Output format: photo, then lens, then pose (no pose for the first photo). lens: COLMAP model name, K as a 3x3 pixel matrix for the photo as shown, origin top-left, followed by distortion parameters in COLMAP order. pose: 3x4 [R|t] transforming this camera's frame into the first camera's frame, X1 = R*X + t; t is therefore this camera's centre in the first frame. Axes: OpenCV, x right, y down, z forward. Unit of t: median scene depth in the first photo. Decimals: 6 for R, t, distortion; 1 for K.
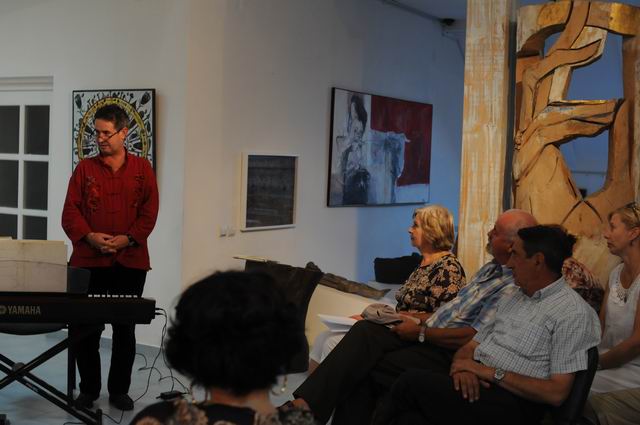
lens RADIAL K [[987.2, 0, 320.4], [0, 987.2, 213.5], [0, 0, 1]] dist [-0.052737, 0.000000]
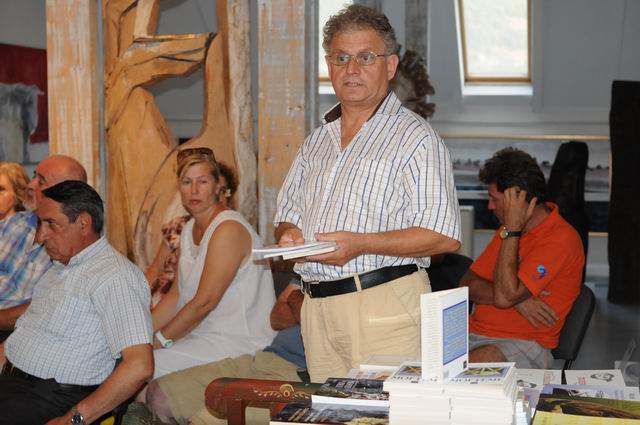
lens RADIAL K [[987.2, 0, 320.4], [0, 987.2, 210.5], [0, 0, 1]] dist [-0.052737, 0.000000]
pose [[0.958814, -0.060849, 0.277440, 0.138988], [0.049394, 0.997621, 0.048098, 0.005675], [-0.279707, -0.032413, 0.959538, 0.107124]]
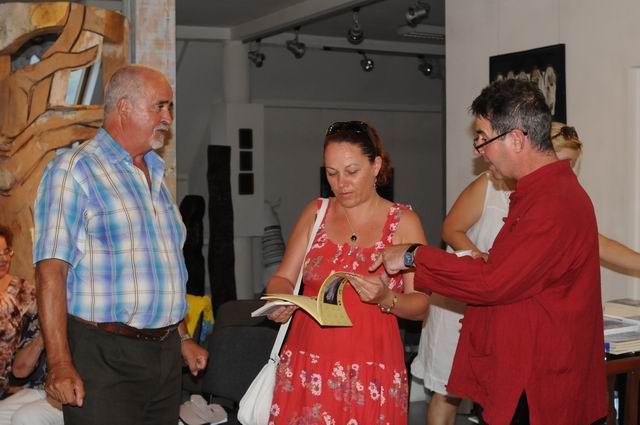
lens RADIAL K [[987.2, 0, 320.3], [0, 987.2, 211.3], [0, 0, 1]] dist [-0.052737, 0.000000]
pose [[0.518964, -0.071331, 0.851814, -0.452257], [0.071202, 0.996656, 0.040081, -0.030884], [-0.851825, 0.039851, 0.522308, 0.279304]]
